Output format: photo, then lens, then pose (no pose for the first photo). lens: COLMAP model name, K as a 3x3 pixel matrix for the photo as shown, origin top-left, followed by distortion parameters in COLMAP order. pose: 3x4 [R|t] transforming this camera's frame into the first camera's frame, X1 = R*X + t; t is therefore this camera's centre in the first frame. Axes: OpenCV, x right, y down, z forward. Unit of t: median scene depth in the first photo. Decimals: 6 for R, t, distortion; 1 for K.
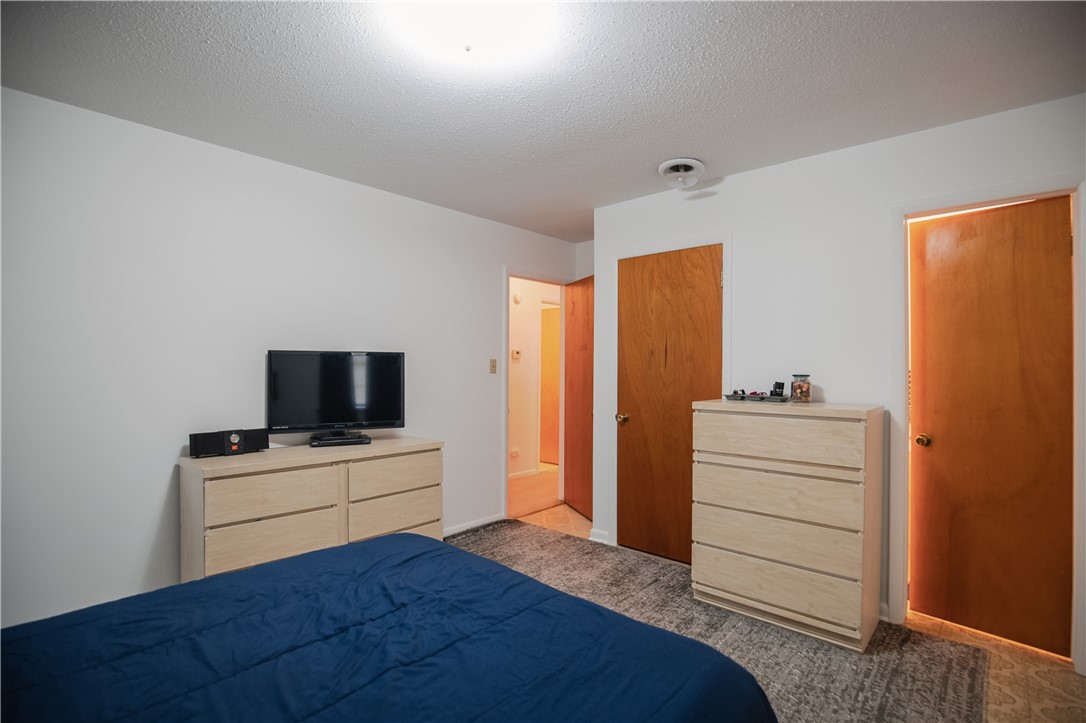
lens RADIAL K [[507.7, 0, 540.9], [0, 507.7, 363.5], [0, 0, 1]] dist [-0.028617, 0.001960]
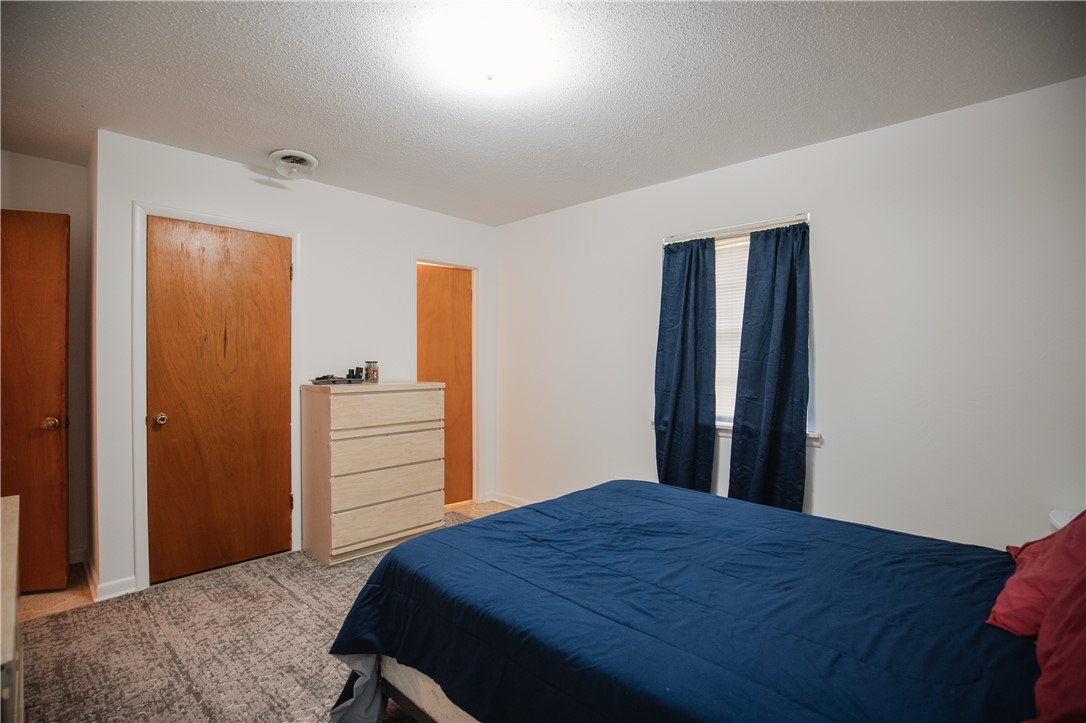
lens RADIAL K [[507.7, 0, 540.9], [0, 507.7, 363.5], [0, 0, 1]] dist [-0.028617, 0.001960]
pose [[0.019326, -0.007526, 0.999785, -0.667071], [-0.008881, 0.999931, 0.007698, 0.010714], [-0.999774, -0.009028, 0.019258, 0.443693]]
